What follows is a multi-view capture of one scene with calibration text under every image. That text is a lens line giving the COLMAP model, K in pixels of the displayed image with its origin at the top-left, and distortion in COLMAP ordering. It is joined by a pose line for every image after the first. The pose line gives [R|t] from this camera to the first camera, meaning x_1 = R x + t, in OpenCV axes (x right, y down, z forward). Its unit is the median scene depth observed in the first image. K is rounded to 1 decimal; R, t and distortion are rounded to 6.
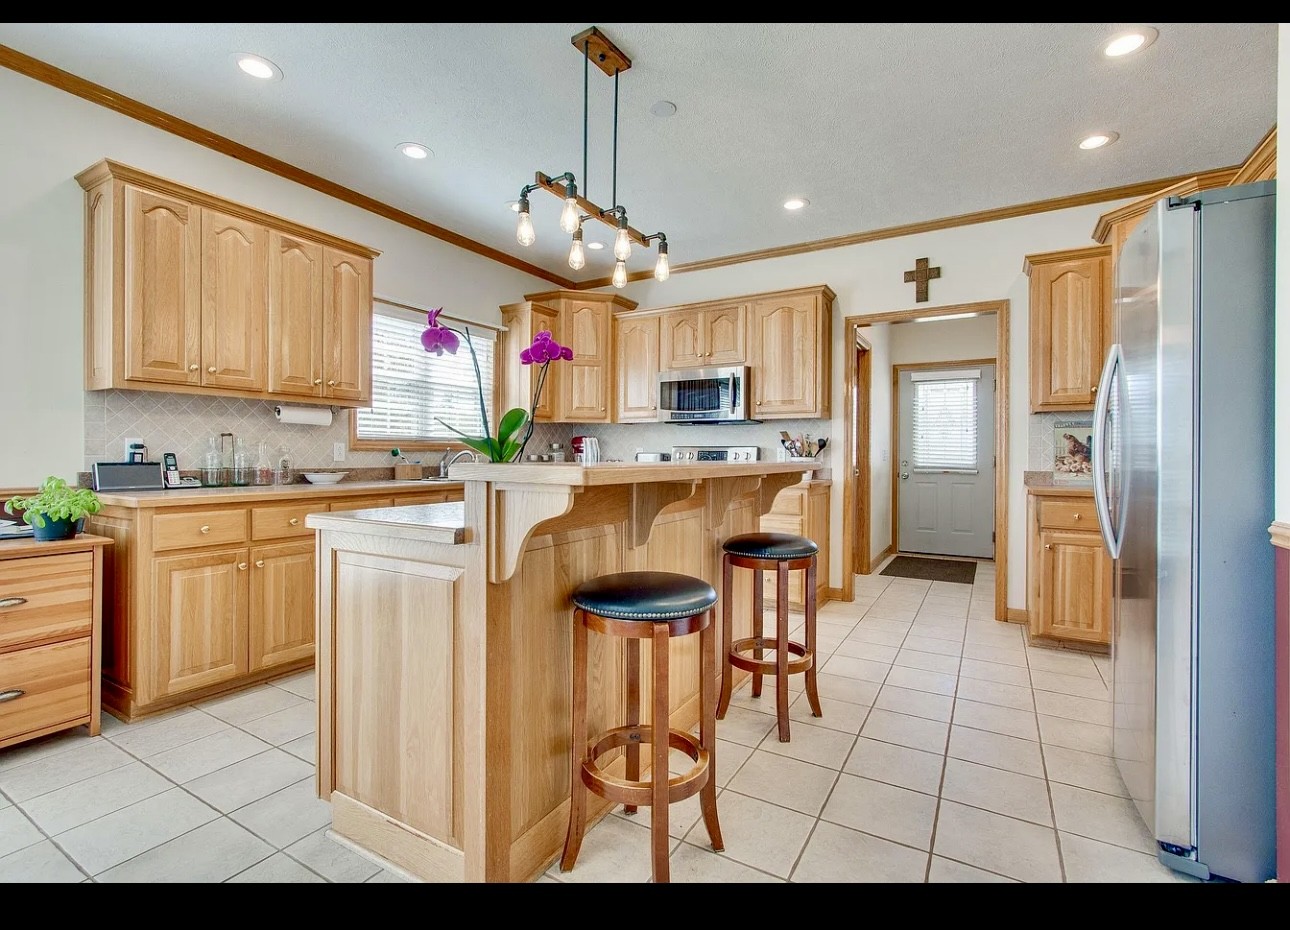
lens RADIAL K [[590.9, 0, 645.0], [0, 590.9, 465.0], [0, 0, 1]] dist [0.000743, -0.000181]
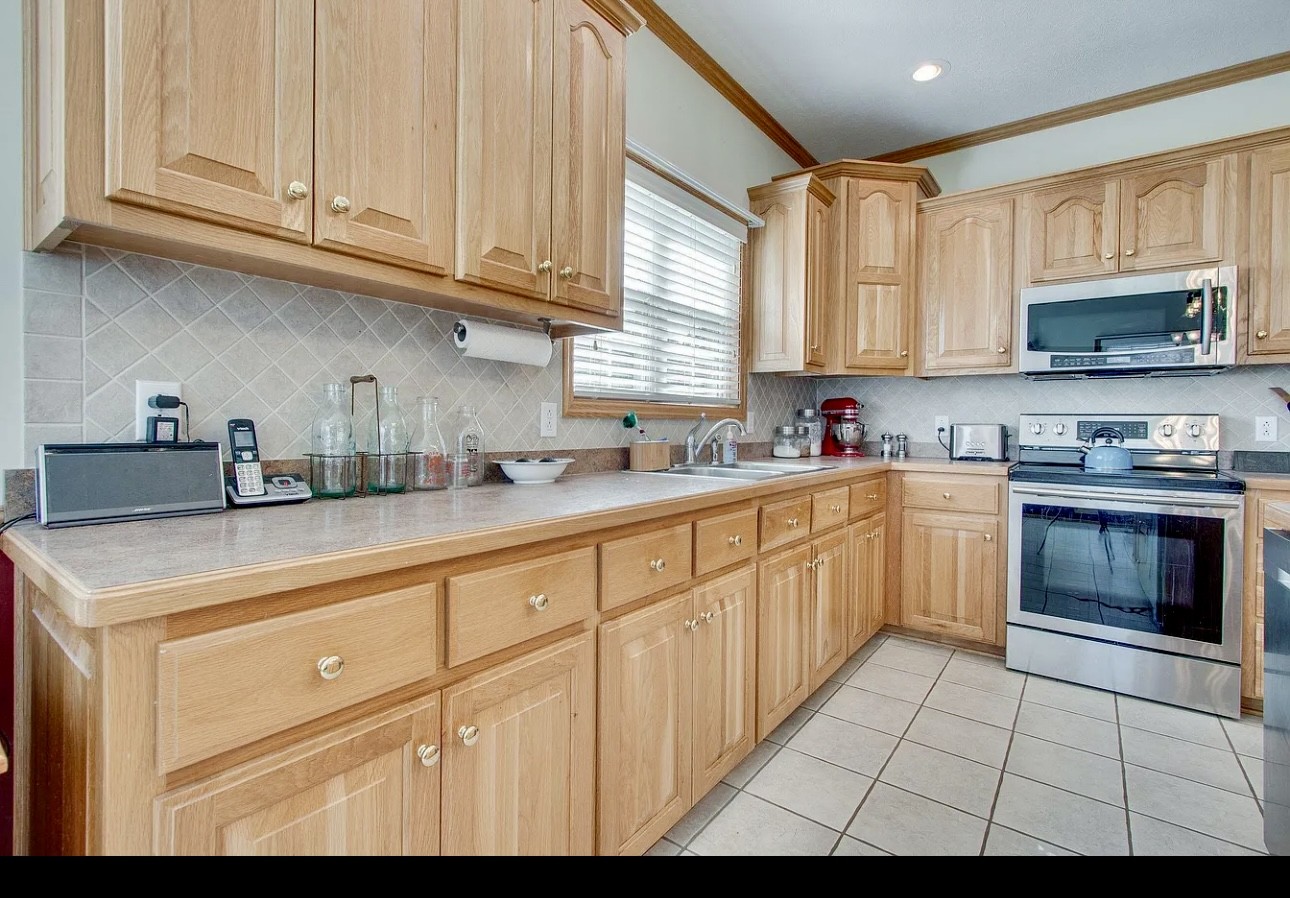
lens RADIAL K [[588.2, 0, 646.3], [0, 588.2, 441.0], [0, 0, 1]] dist [-0.001568, 0.000127]
pose [[0.993787, 0.009977, -0.110847, -0.425290], [-0.008855, 0.999904, 0.010612, -0.010513], [0.110943, -0.009565, 0.993781, 0.555527]]
